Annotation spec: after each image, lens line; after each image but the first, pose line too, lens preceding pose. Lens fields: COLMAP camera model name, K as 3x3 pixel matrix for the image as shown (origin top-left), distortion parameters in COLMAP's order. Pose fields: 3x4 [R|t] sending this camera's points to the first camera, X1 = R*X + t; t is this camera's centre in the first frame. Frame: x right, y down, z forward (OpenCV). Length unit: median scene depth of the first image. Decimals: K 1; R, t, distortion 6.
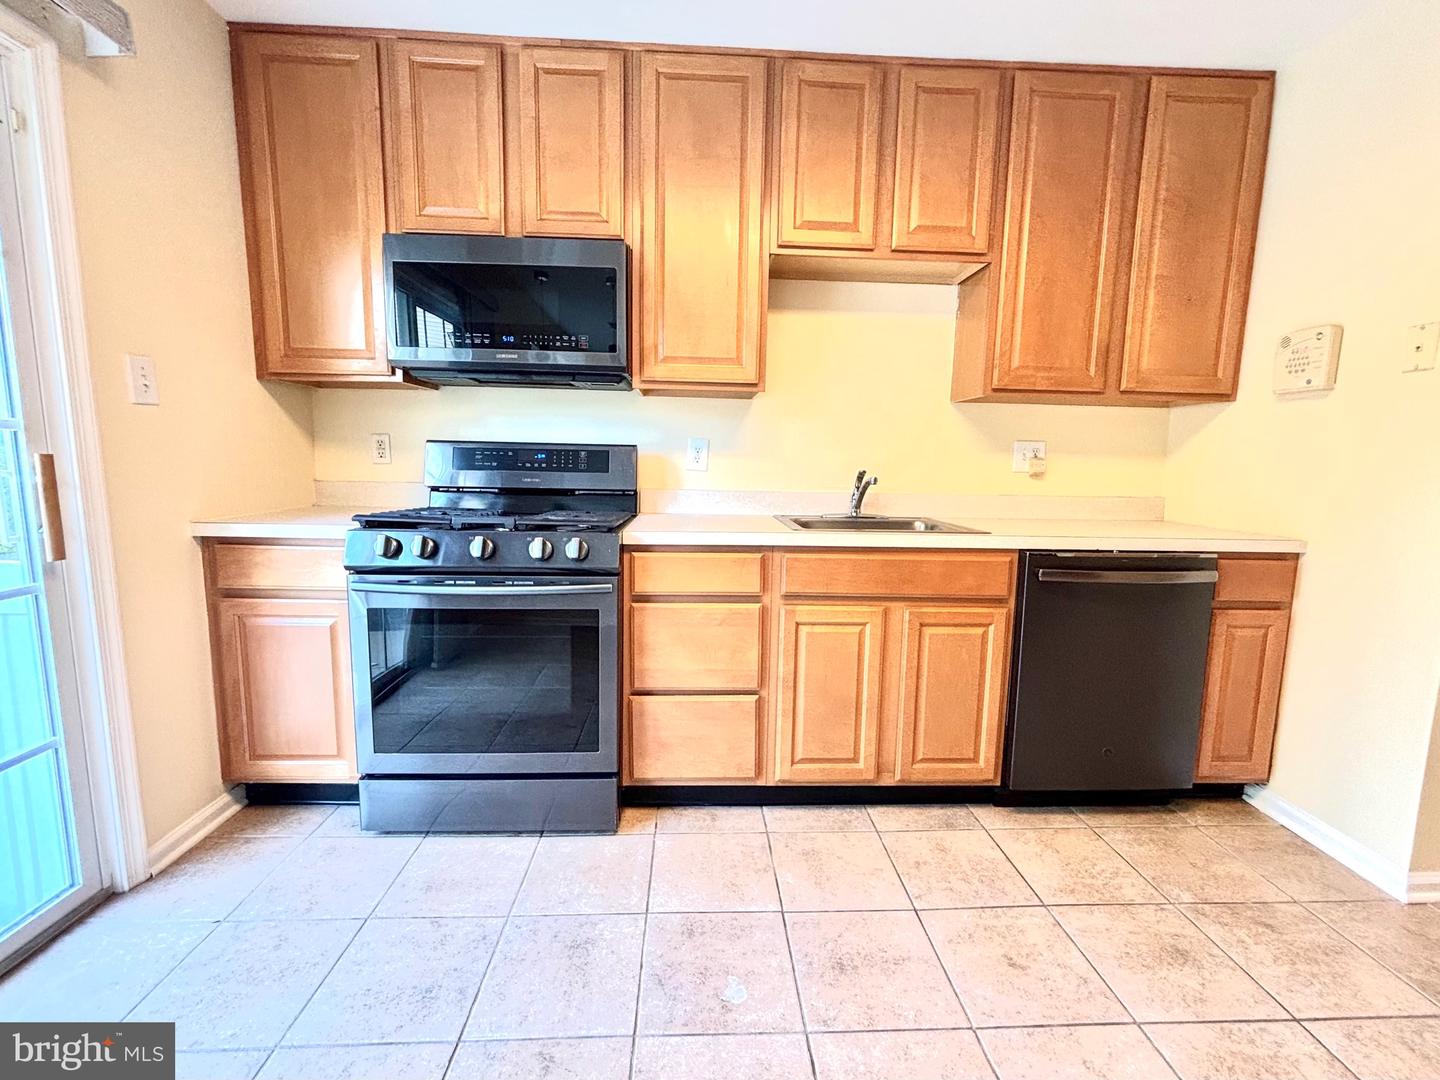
lens RADIAL K [[621.1, 0, 720.8], [0, 621.1, 536.6], [0, 0, 1]] dist [-0.000241, -0.000079]
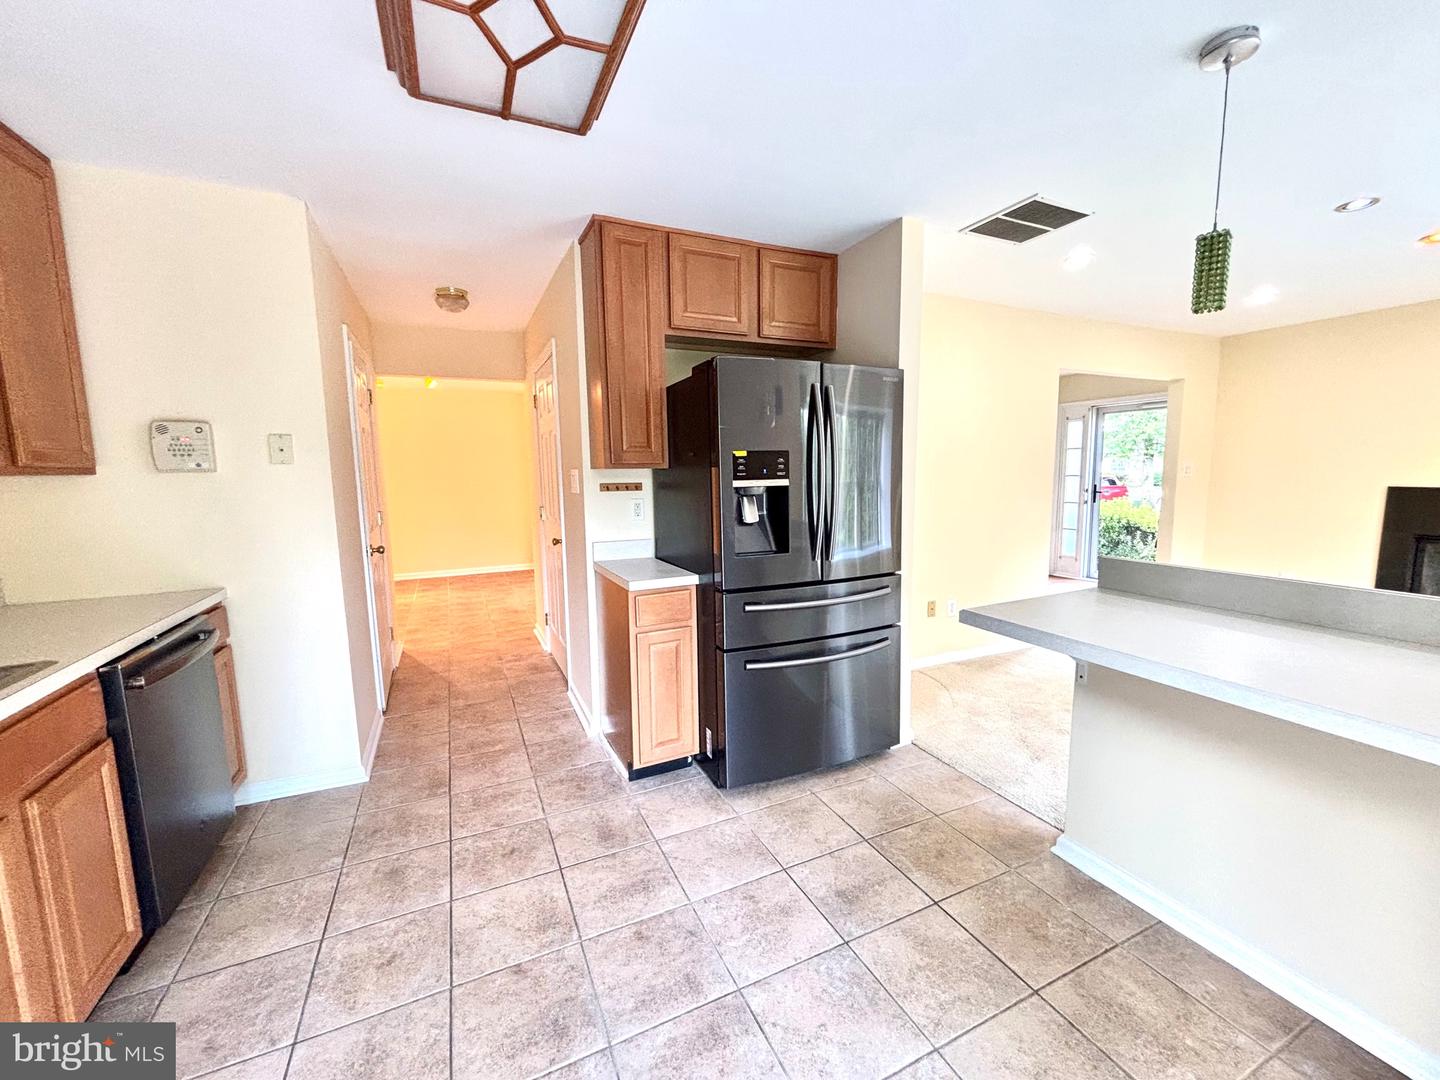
lens RADIAL K [[580.1, 0, 720.8], [0, 580.1, 540.9], [0, 0, 1]] dist [0.003534, 0.000013]
pose [[-0.381674, -0.125065, 0.915797, -0.664949], [0.130487, 0.973590, 0.187340, -0.227136], [-0.915040, 0.191002, -0.355274, 0.602842]]
